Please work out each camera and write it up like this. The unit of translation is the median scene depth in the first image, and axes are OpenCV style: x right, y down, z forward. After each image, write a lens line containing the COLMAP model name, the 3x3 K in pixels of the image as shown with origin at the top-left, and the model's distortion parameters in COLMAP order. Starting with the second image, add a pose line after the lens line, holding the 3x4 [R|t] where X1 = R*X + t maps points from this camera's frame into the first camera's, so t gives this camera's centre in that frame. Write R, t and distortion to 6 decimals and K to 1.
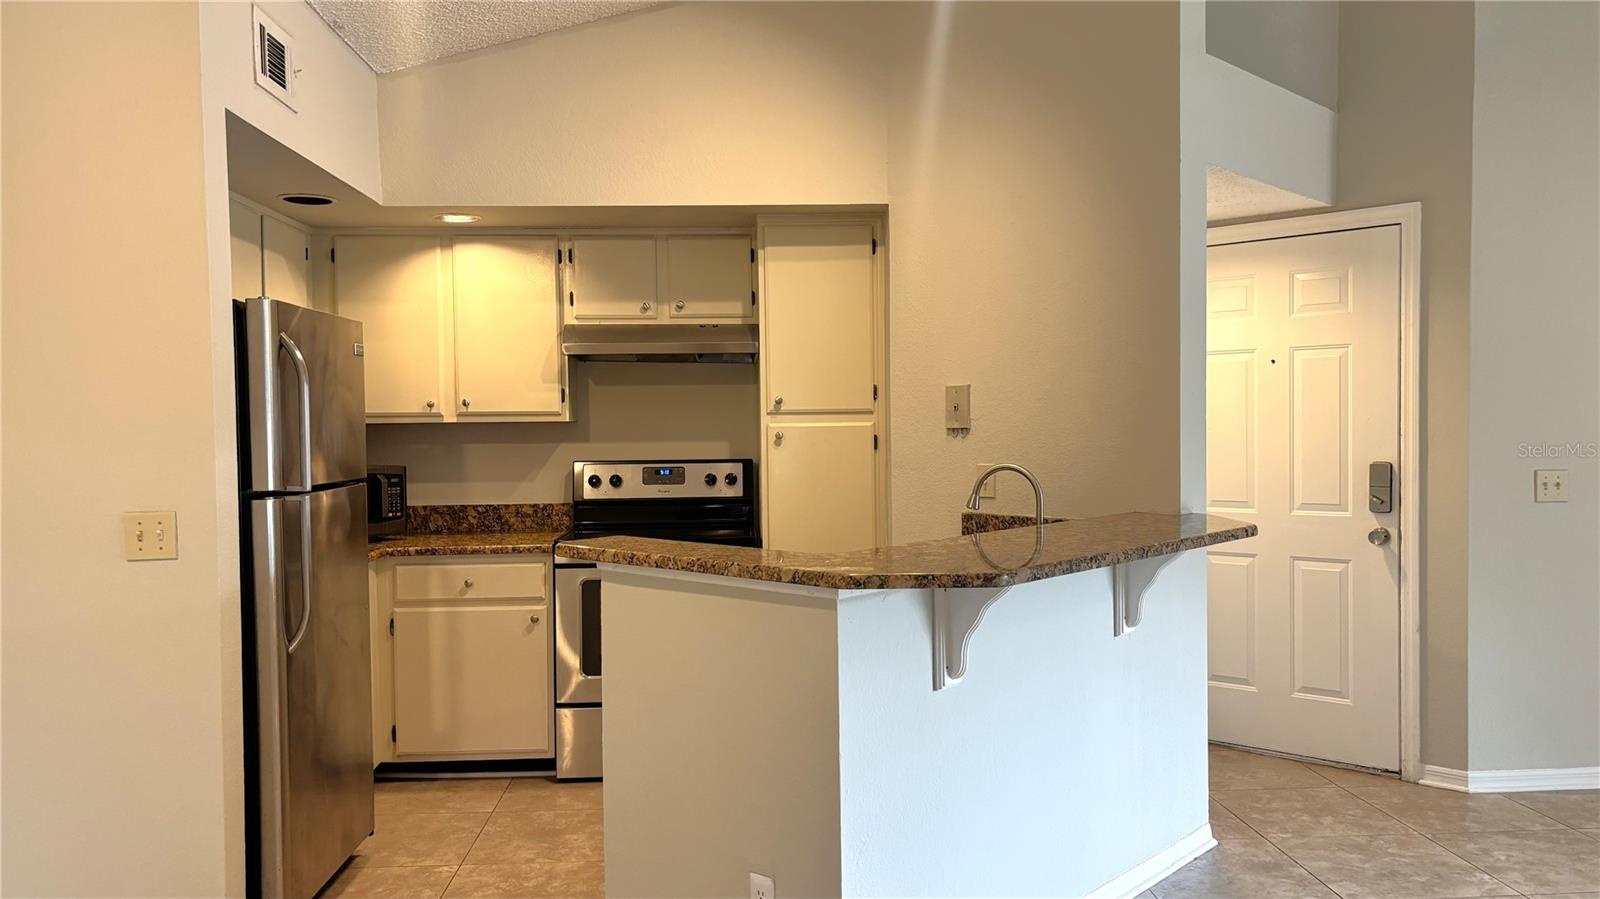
lens RADIAL K [[1230.5, 0, 799.1], [0, 1230.5, 449.4], [0, 0, 1]] dist [0.041511, -0.018373]
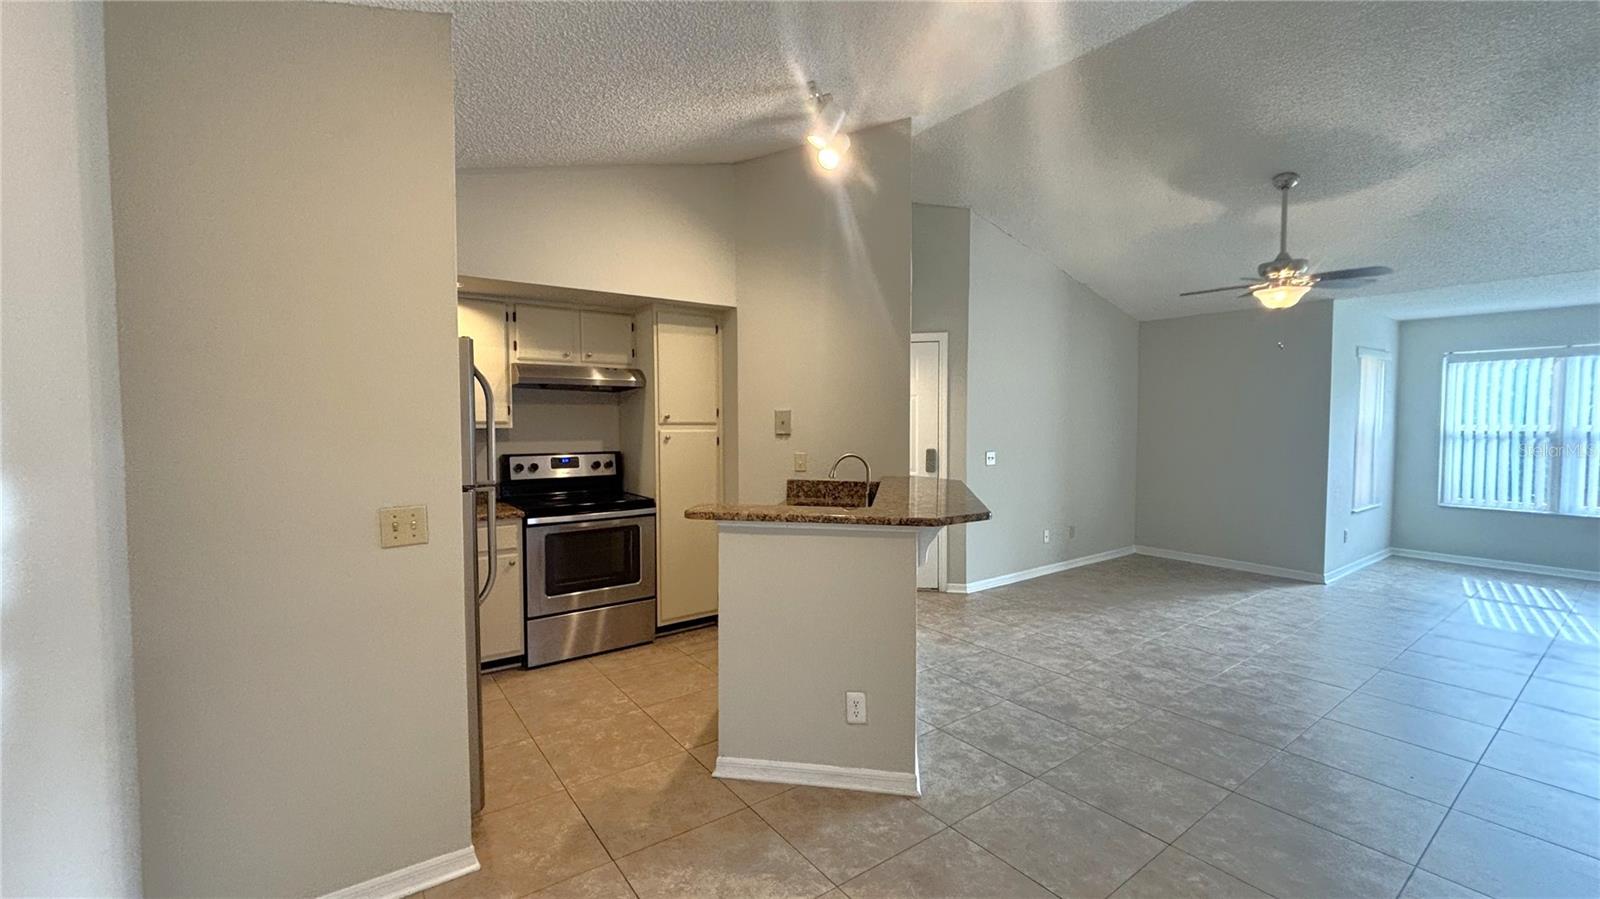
lens RADIAL K [[652.6, 0, 802.7], [0, 652.6, 447.6], [0, 0, 1]] dist [0.016217, 0.000045]
pose [[0.836926, -0.011575, 0.547194, -0.348904], [0.004372, 0.999886, 0.014464, -0.009774], [-0.547299, -0.009713, 0.836881, 0.156896]]
